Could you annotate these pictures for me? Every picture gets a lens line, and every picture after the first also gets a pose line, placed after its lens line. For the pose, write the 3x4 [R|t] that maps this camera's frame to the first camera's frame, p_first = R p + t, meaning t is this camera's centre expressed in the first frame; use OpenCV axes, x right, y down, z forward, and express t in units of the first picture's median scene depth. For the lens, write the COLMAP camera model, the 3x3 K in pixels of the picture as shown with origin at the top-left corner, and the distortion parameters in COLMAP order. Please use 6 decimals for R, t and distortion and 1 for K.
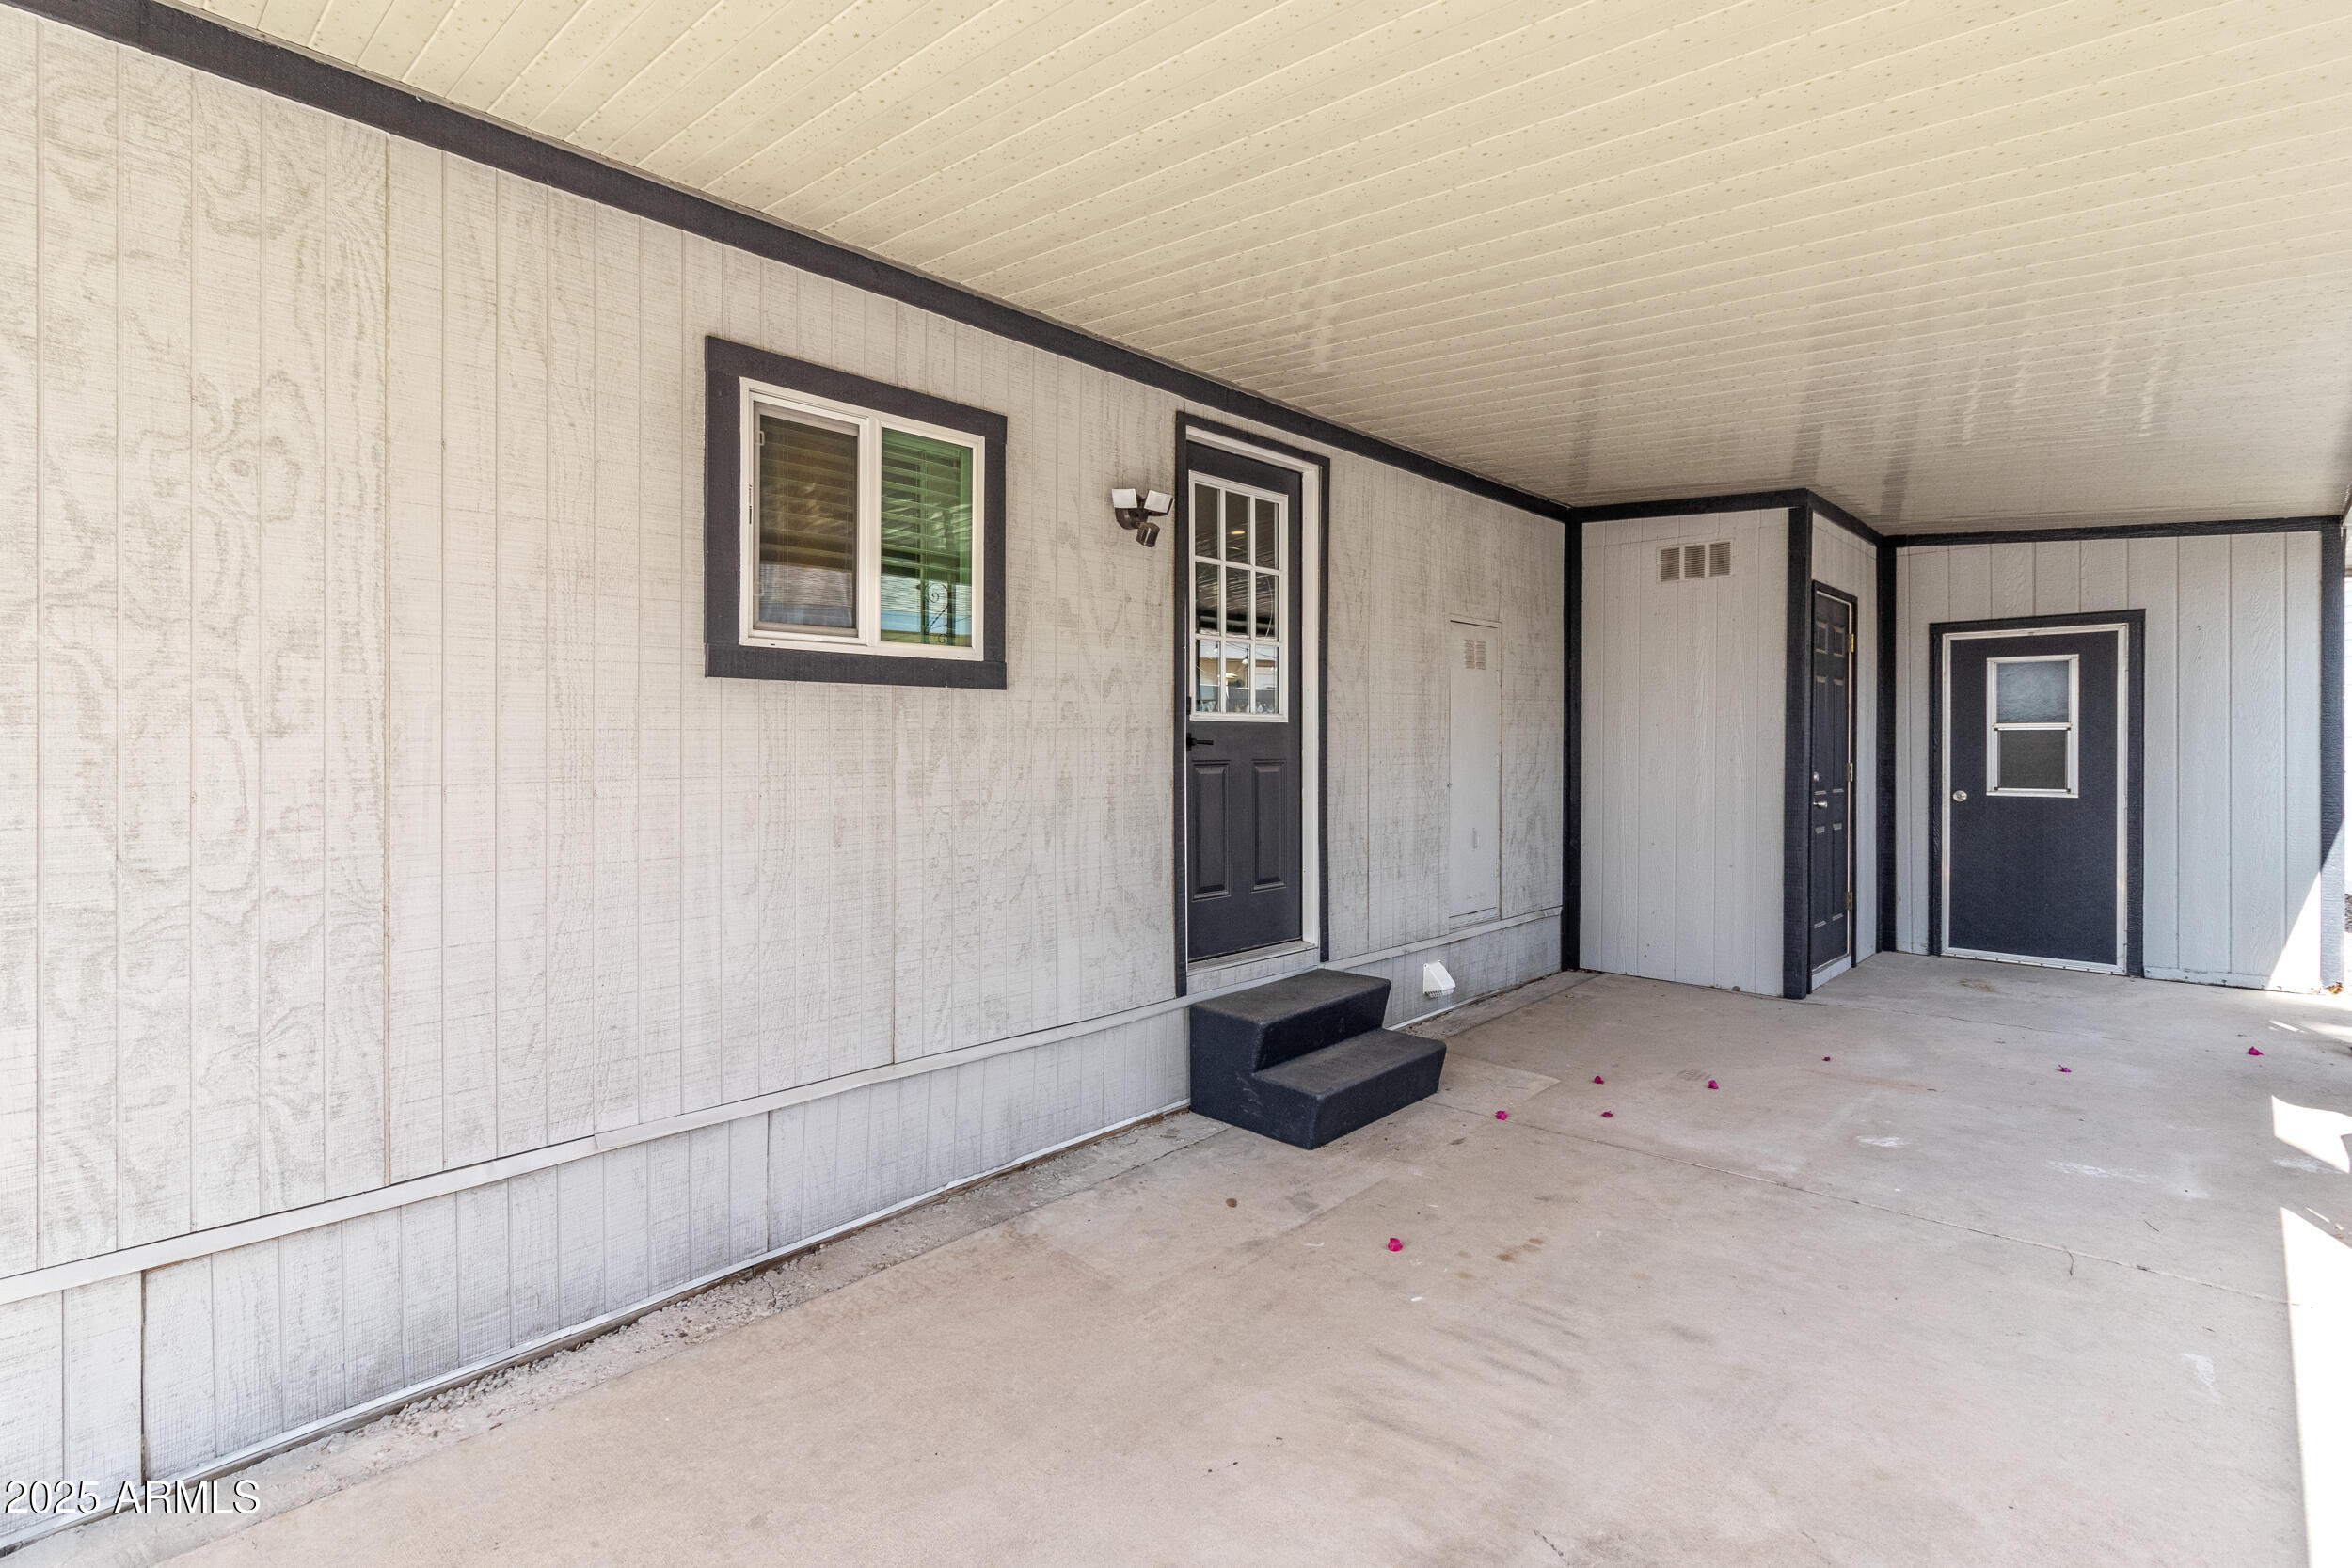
lens RADIAL K [[1092.0, 0, 1192.2], [0, 1092.0, 753.2], [0, 0, 1]] dist [-0.001911, 0.001545]
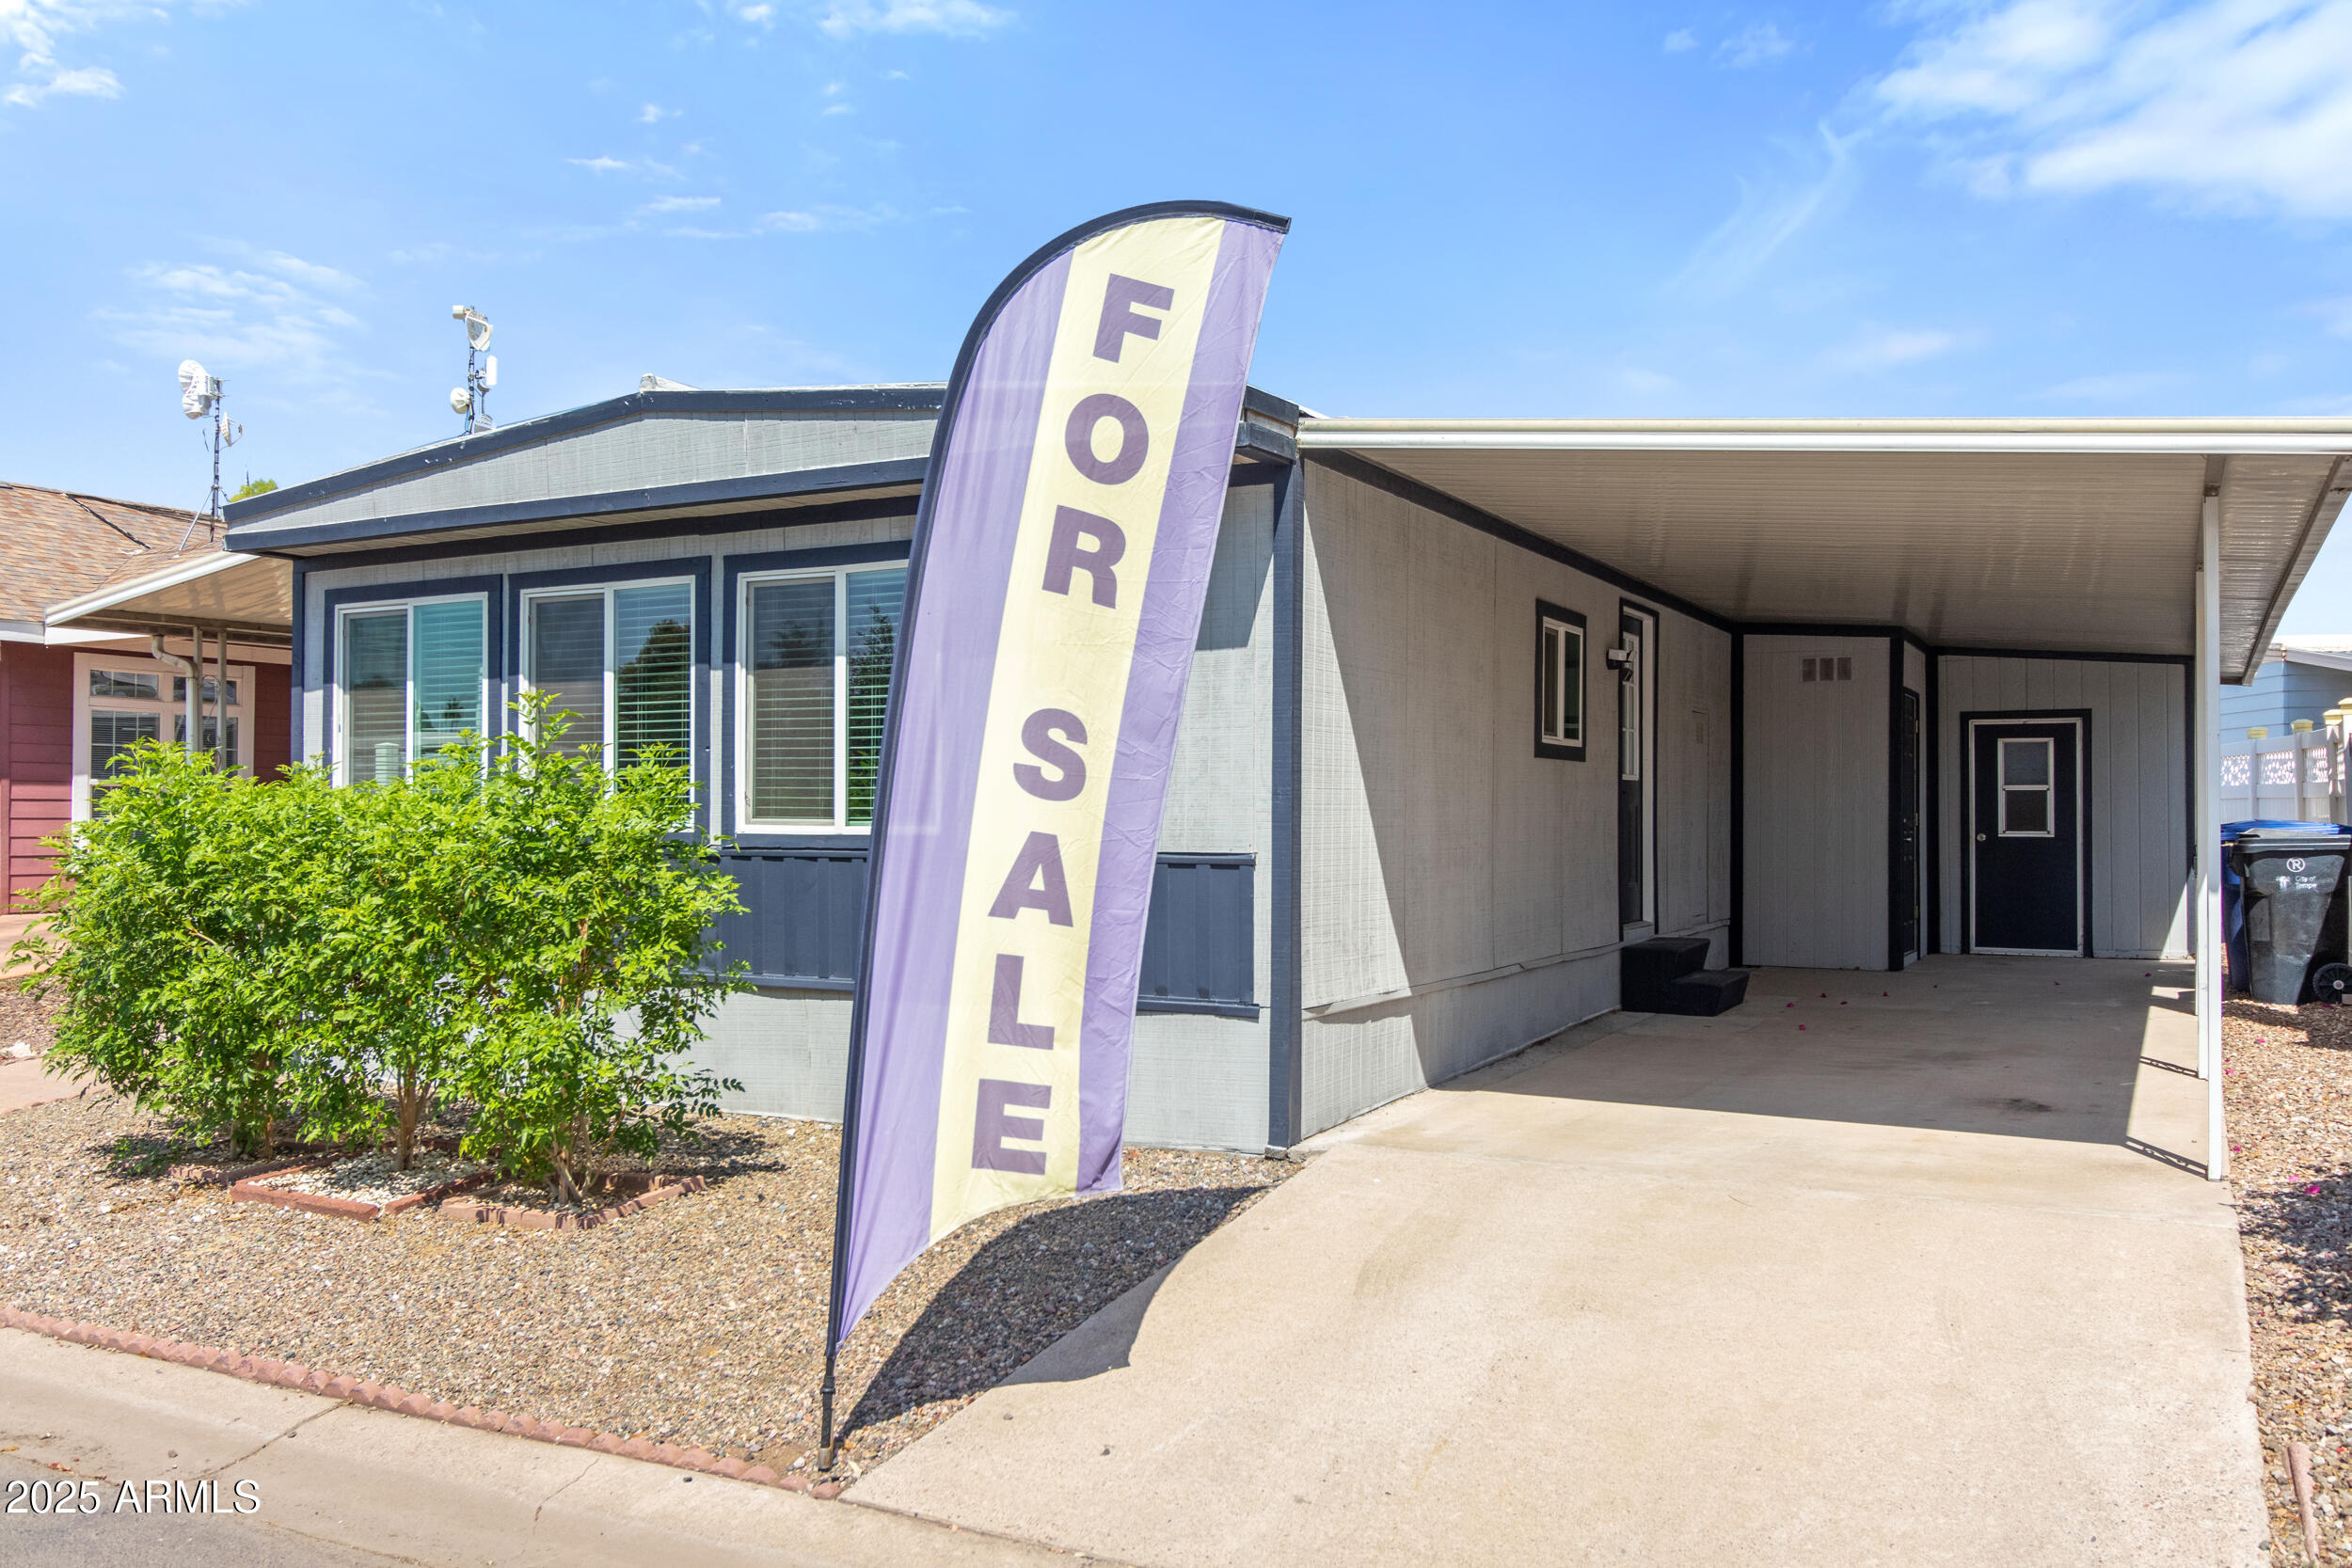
lens RADIAL K [[1965.2, 0, 1175.6], [0, 1965.2, 785.9], [0, 0, 1]] dist [0.013755, -0.007646]
pose [[0.959462, 0.008603, 0.281707, -1.067999], [-0.001916, 0.999710, -0.024007, 0.038874], [-0.281832, 0.022494, 0.959200, -1.207840]]
